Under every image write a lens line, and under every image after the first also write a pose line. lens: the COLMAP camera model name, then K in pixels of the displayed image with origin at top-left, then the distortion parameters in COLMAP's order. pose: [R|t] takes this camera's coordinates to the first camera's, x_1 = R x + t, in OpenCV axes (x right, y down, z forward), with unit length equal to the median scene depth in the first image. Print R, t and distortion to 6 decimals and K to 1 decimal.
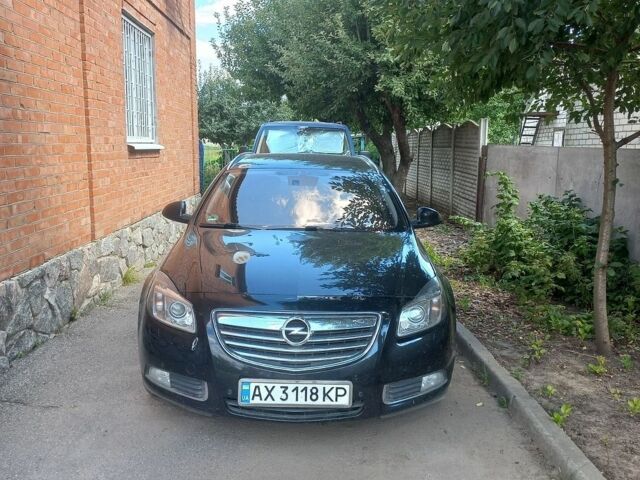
lens RADIAL K [[644.9, 0, 320.5], [0, 644.9, 240.2], [0, 0, 1]] dist [0.011760, 0.000000]
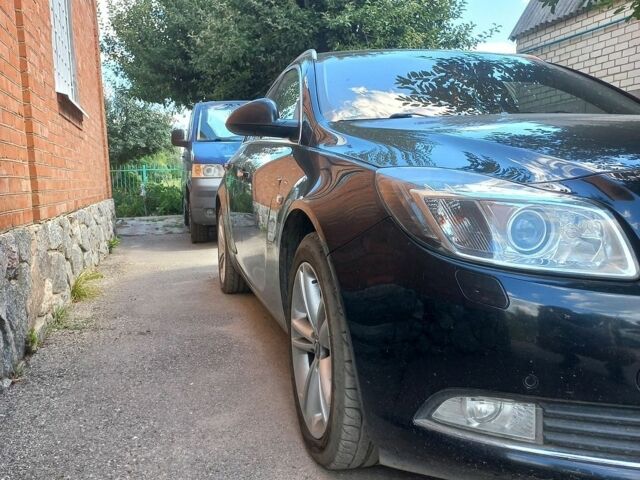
lens RADIAL K [[644.9, 0, 319.5], [0, 644.9, 239.9], [0, 0, 1]] dist [0.011760, 0.000000]
pose [[0.972648, -0.068202, 0.222044, -0.232867], [0.080755, 0.995580, -0.047944, 0.066875], [-0.217793, 0.064564, 0.973857, 0.367254]]
